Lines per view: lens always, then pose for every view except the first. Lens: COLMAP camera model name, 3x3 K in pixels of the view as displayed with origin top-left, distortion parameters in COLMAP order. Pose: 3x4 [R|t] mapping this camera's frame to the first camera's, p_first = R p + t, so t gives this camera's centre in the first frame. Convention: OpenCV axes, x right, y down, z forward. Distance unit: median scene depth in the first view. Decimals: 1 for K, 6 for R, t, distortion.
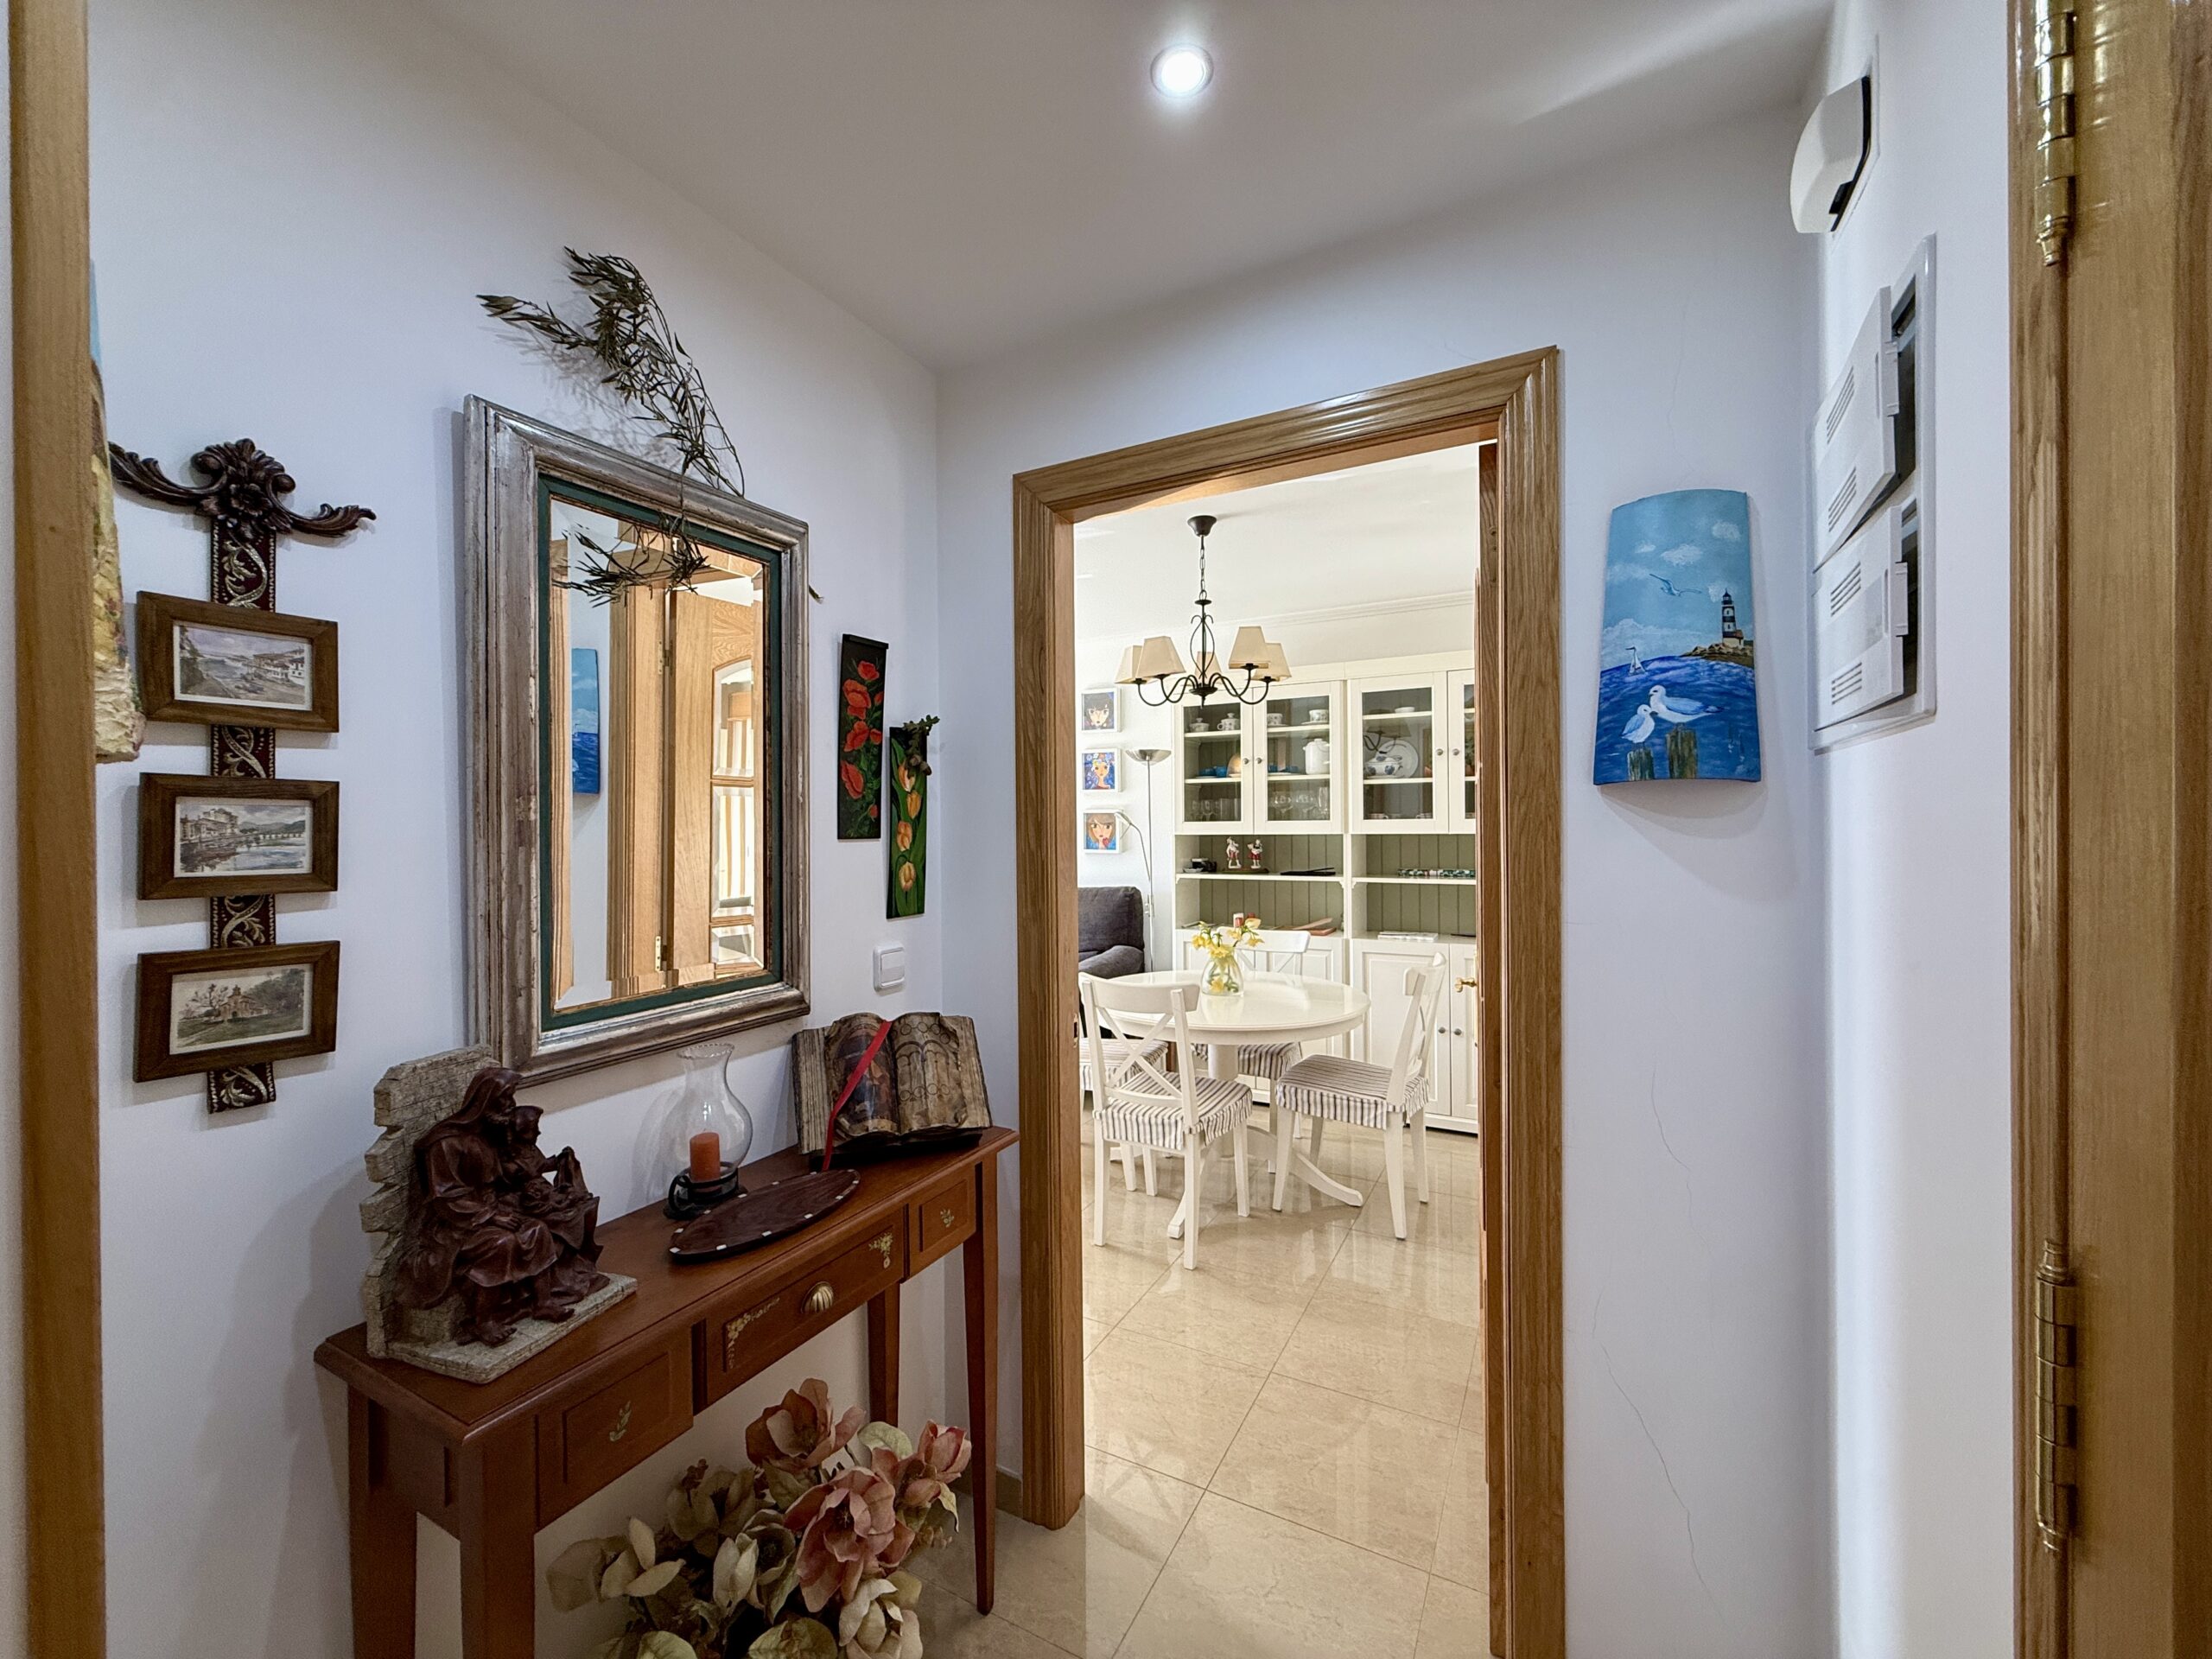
lens RADIAL K [[877.7, 0, 1094.3], [0, 877.7, 826.6], [0, 0, 1]] dist [-0.002047, 0.000133]
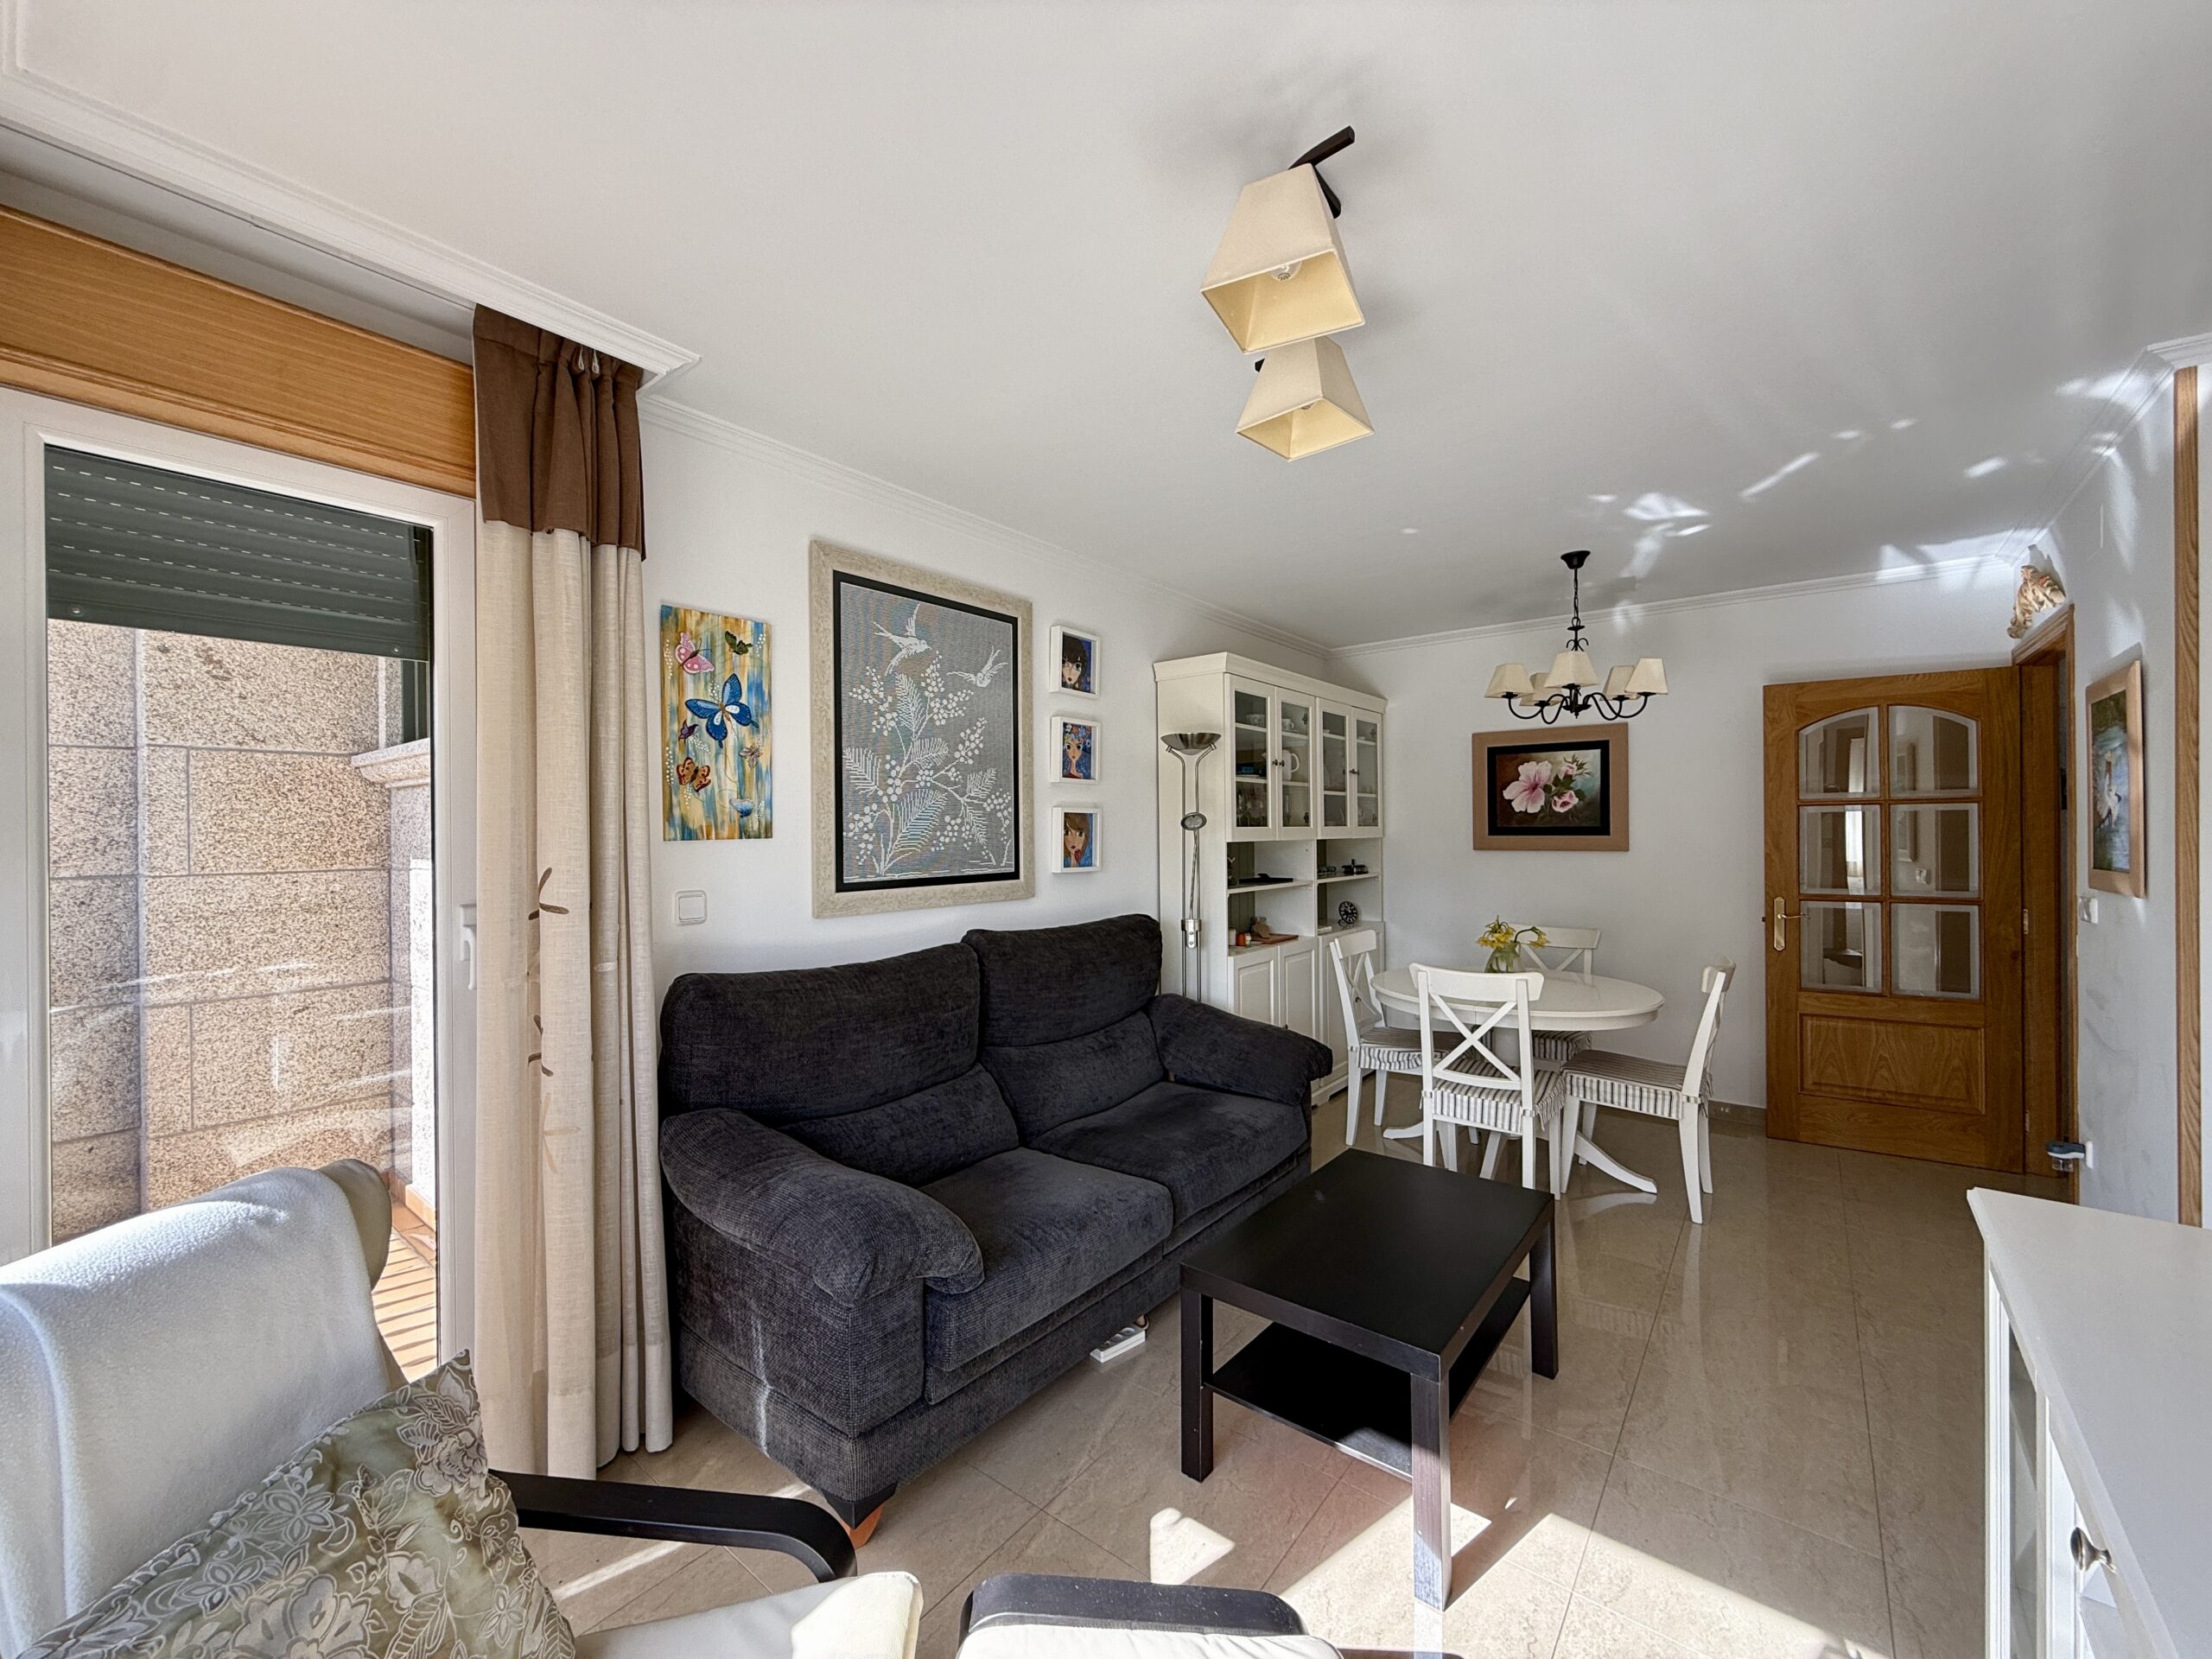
lens RADIAL K [[877.7, 0, 1101.1], [0, 877.7, 832.1], [0, 0, 1]] dist [-0.002047, 0.000133]
pose [[0.177513, 0.005633, 0.984102, -0.777766], [0.005804, 0.999960, -0.006771, 0.004520], [-0.984101, 0.006914, 0.177473, 1.016376]]
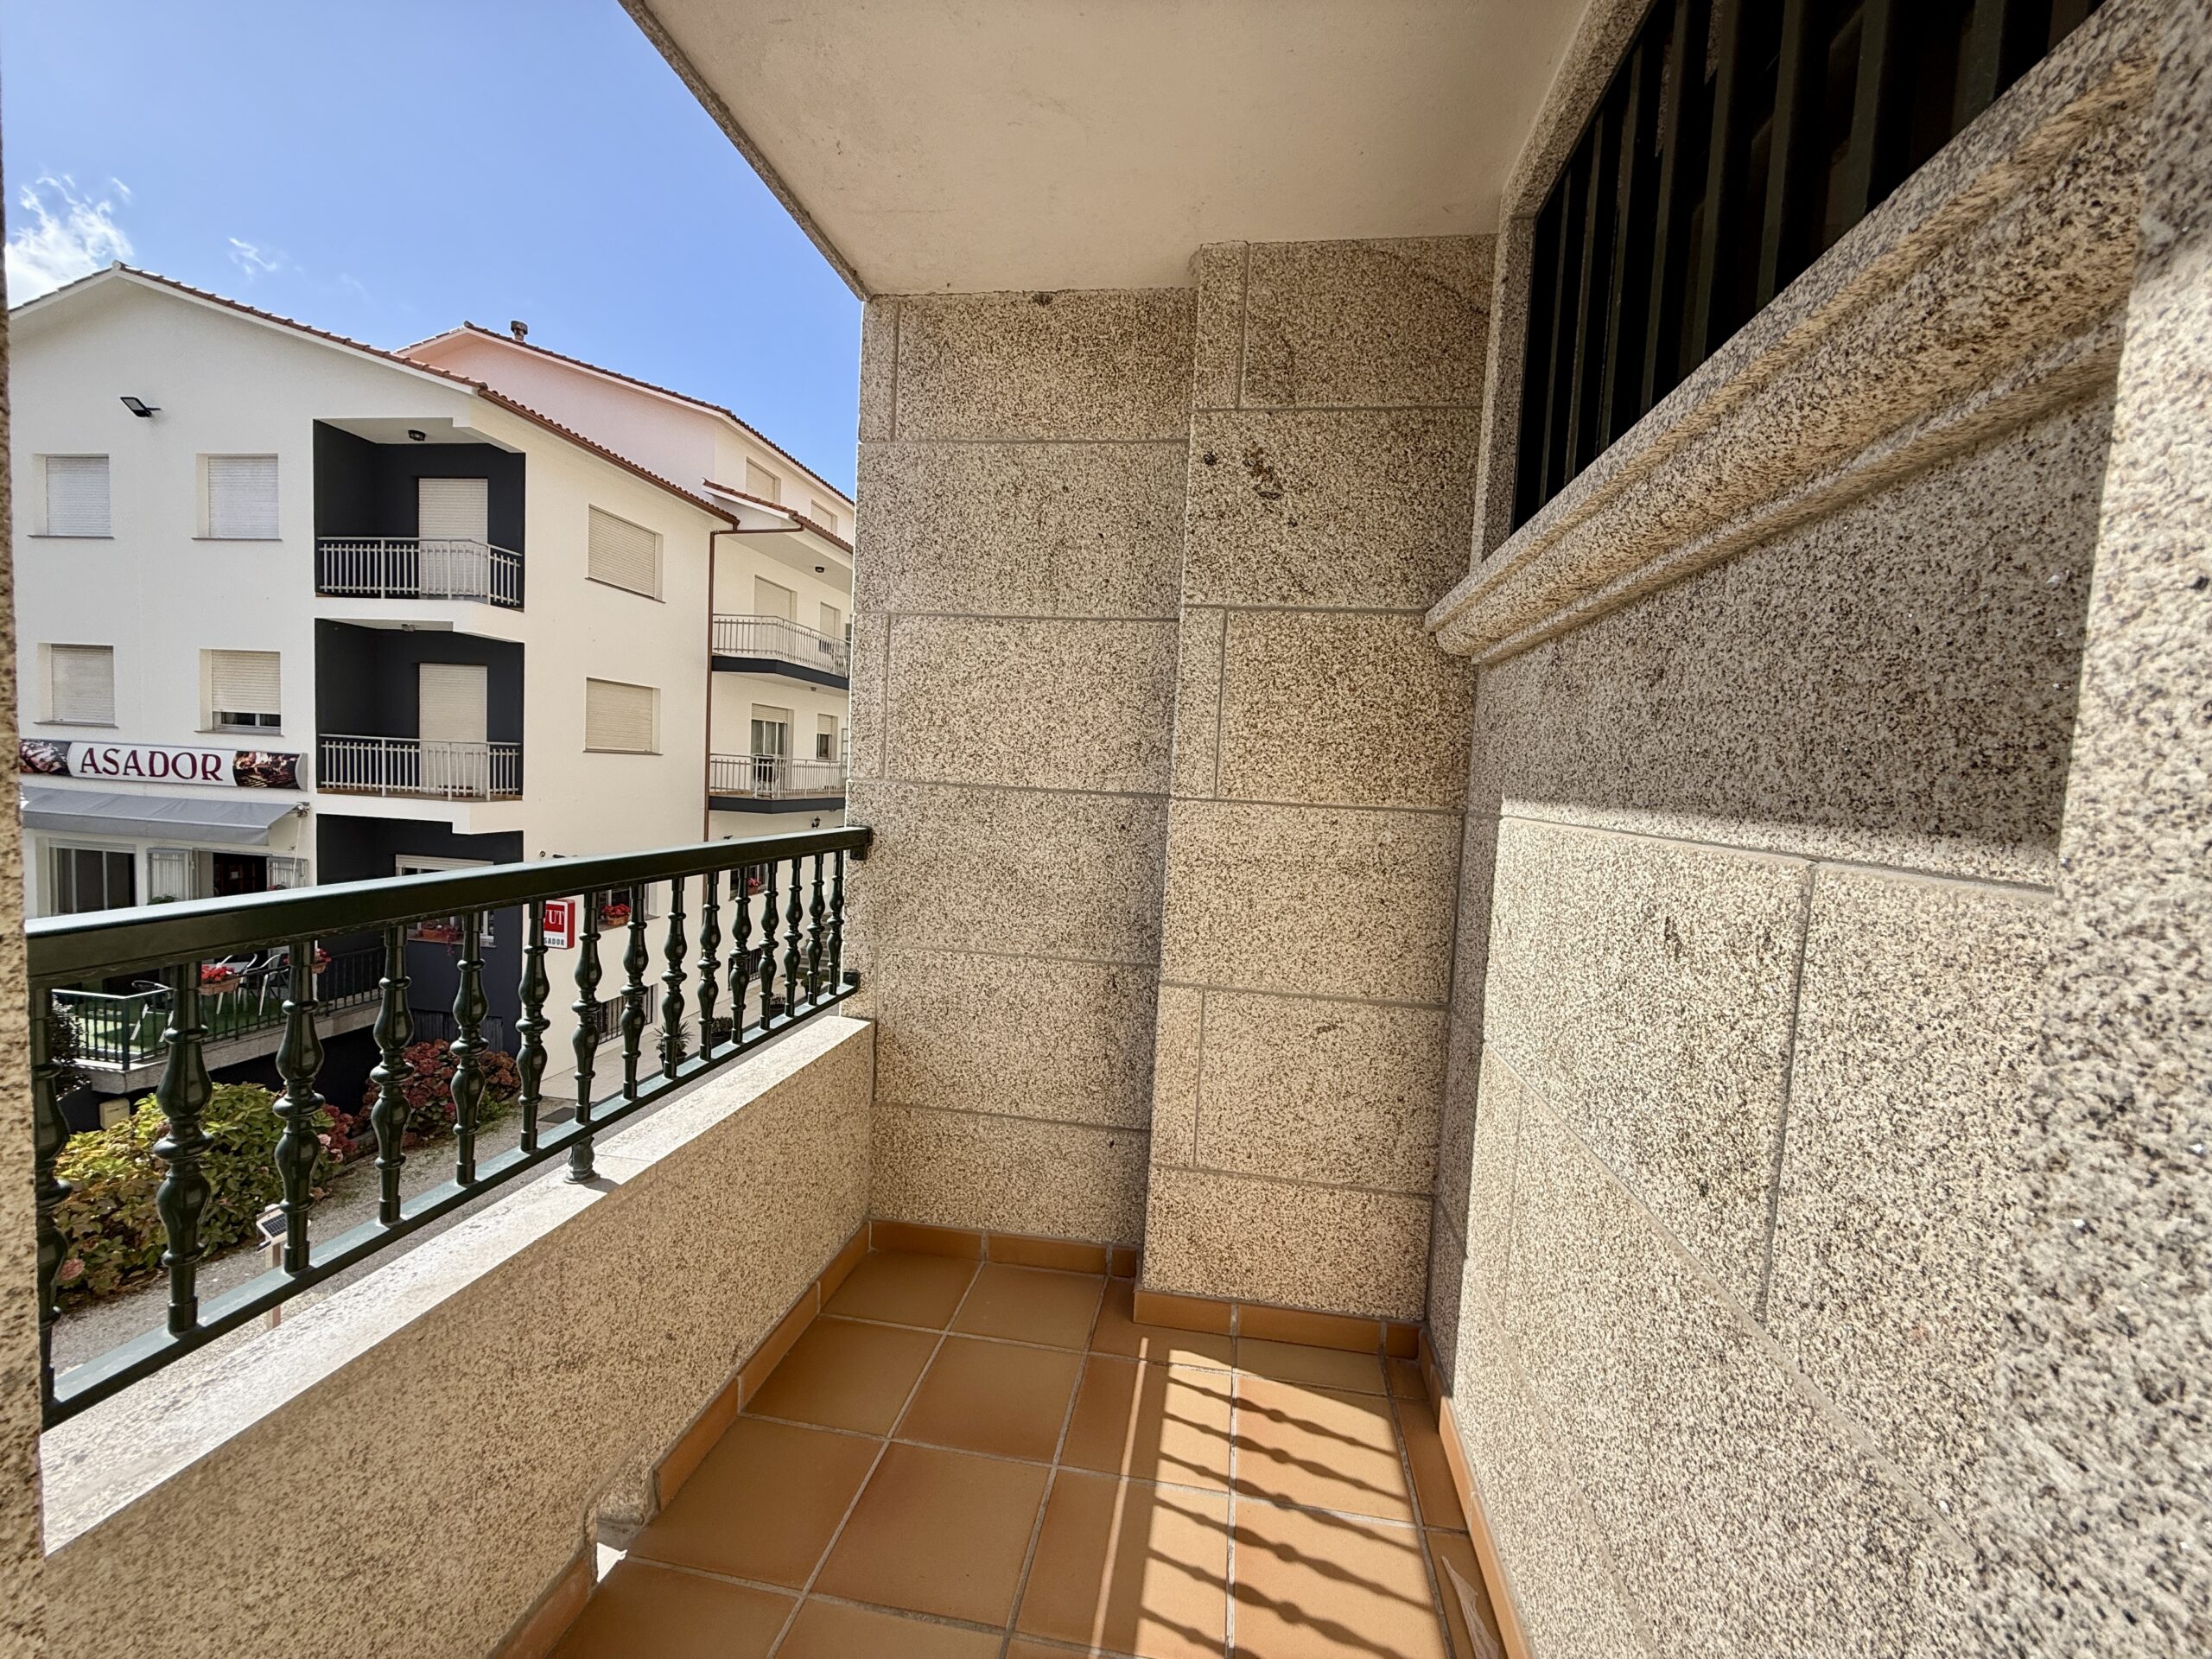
lens RADIAL K [[877.7, 0, 1102.0], [0, 877.7, 830.2], [0, 0, 1]] dist [-0.002047, 0.000133]
pose [[0.944516, 0.035439, 0.326547, -0.405828], [-0.059243, 0.996239, 0.063236, 0.021040], [-0.323078, -0.079073, 0.943063, 1.458820]]
